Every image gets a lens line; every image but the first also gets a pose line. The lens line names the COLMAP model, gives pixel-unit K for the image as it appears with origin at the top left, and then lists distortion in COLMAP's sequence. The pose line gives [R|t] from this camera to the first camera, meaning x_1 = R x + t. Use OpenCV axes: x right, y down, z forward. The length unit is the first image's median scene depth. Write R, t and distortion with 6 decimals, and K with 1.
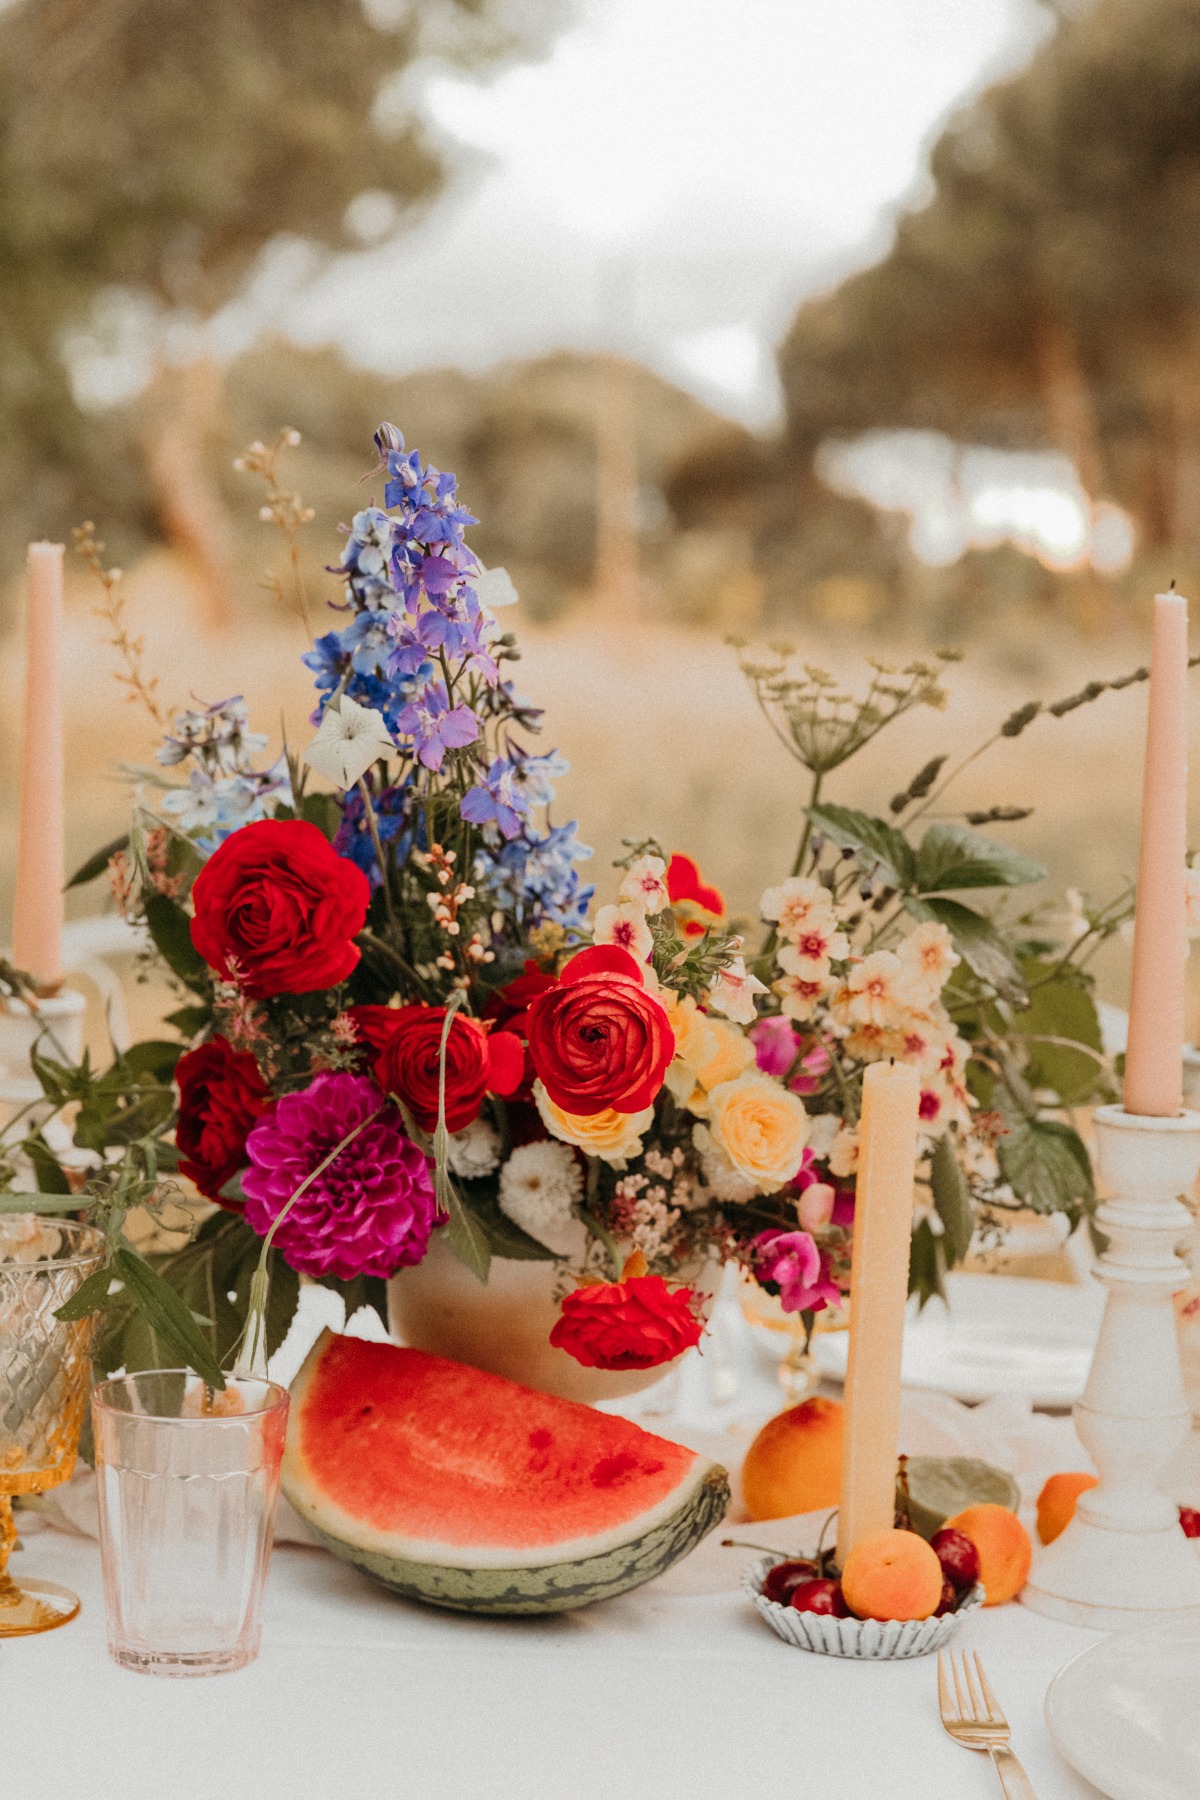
lens RADIAL K [[3305.2, 0, 600.0], [0, 3305.2, 900.0], [0, 0, 1]] dist [0.067560, -0.042907]
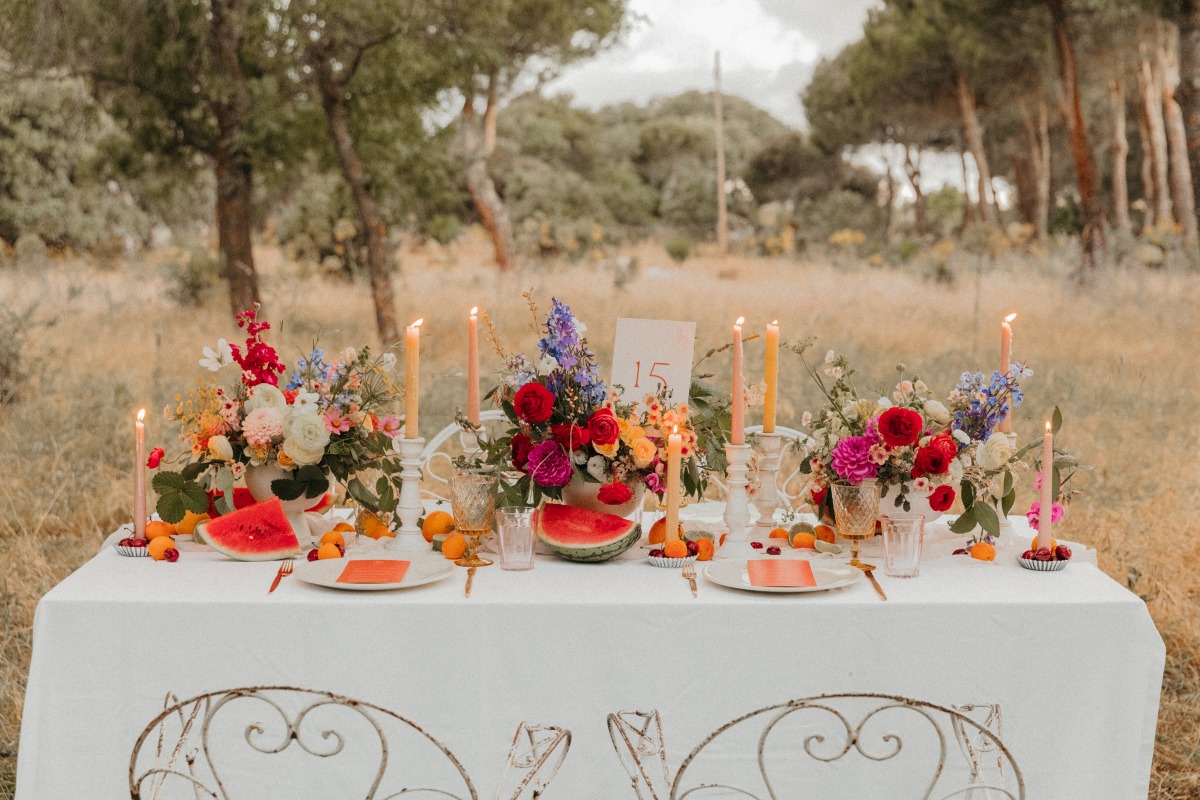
lens RADIAL K [[2203.5, 0, 600.0], [0, 2203.5, 400.0], [0, 0, 1]] dist [0.067560, -0.042907]
pose [[0.997043, -0.029633, -0.070906, 0.193227], [0.029250, 0.999551, -0.006441, 0.019707], [0.071065, 0.004348, 0.997462, -1.862649]]
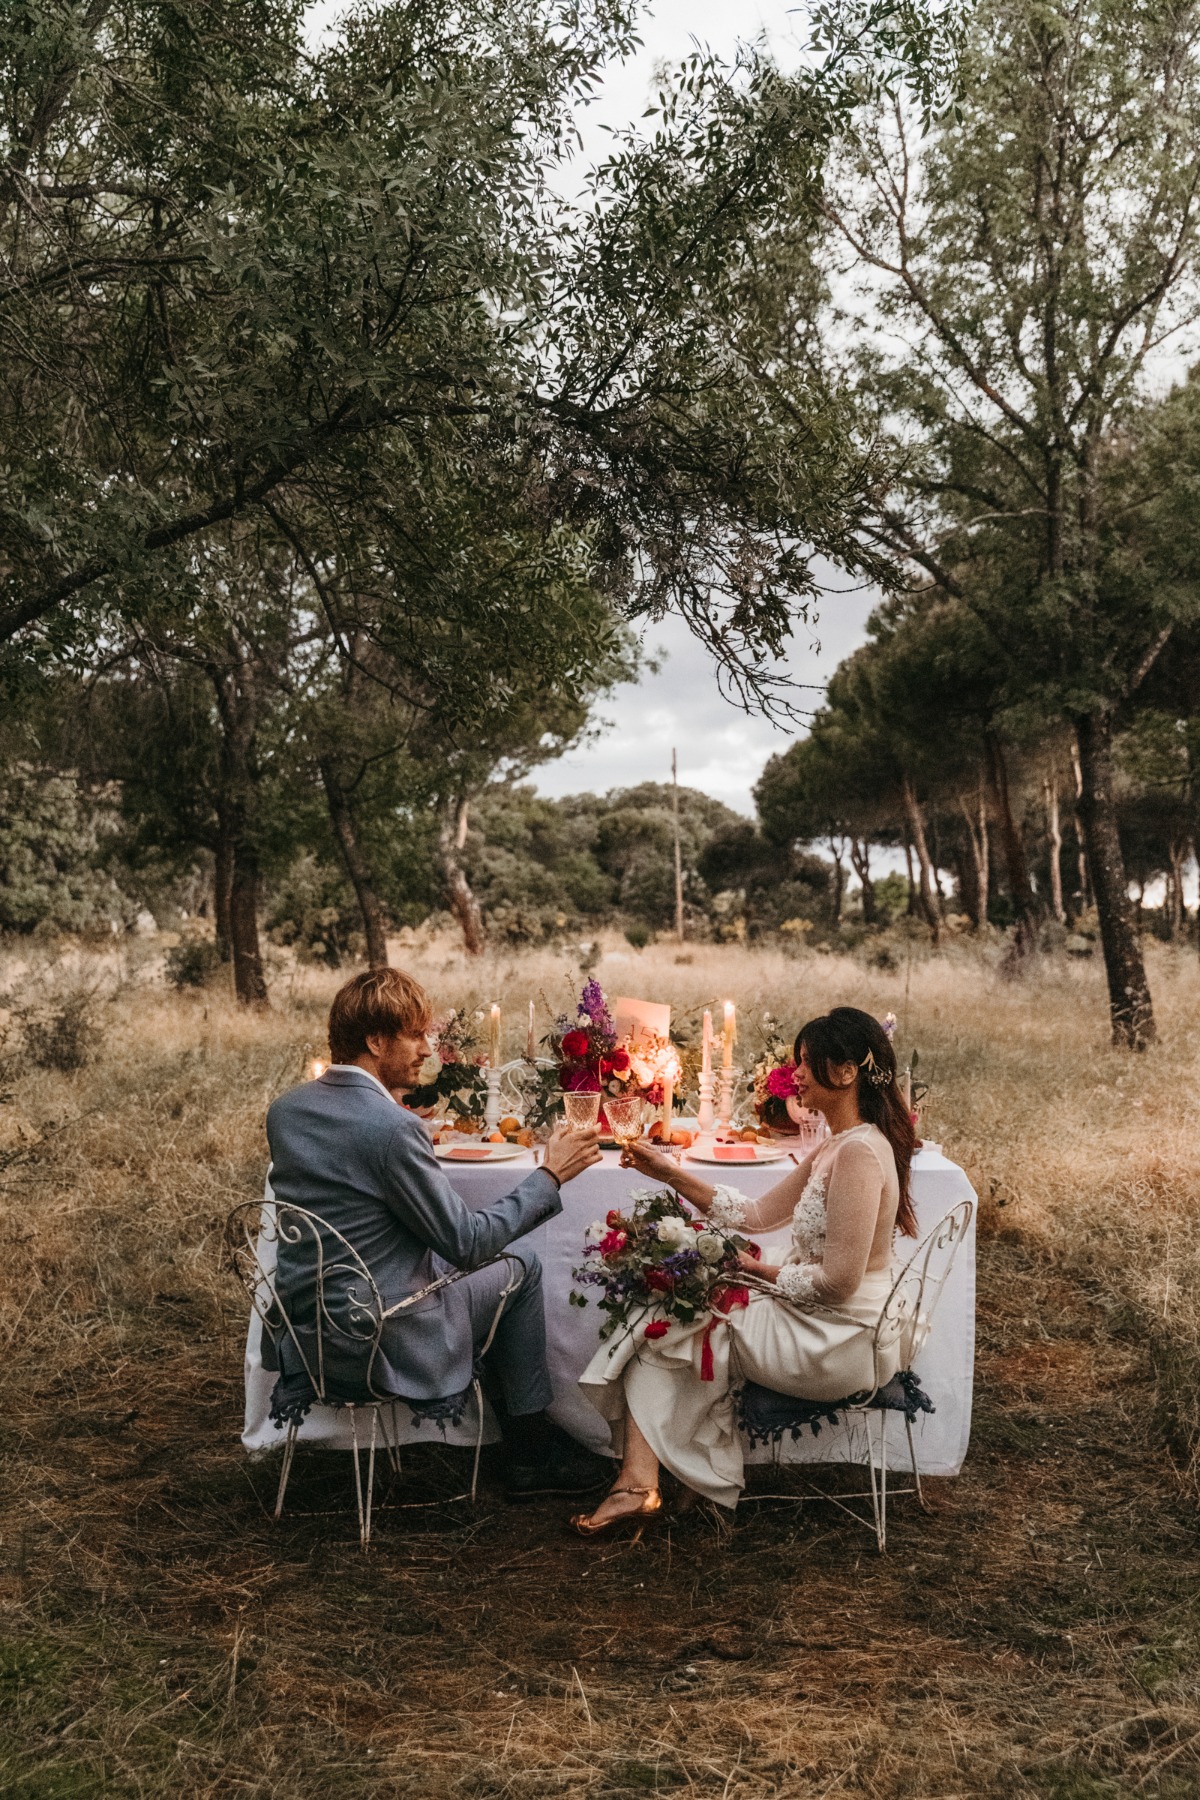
lens RADIAL K [[3305.2, 0, 600.0], [0, 3305.2, 900.0], [0, 0, 1]] dist [0.067560, -0.042907]
pose [[0.999219, -0.028503, -0.027368, 0.106952], [0.026280, 0.996577, -0.078383, 0.393717], [0.029509, 0.077603, 0.996548, -8.459441]]
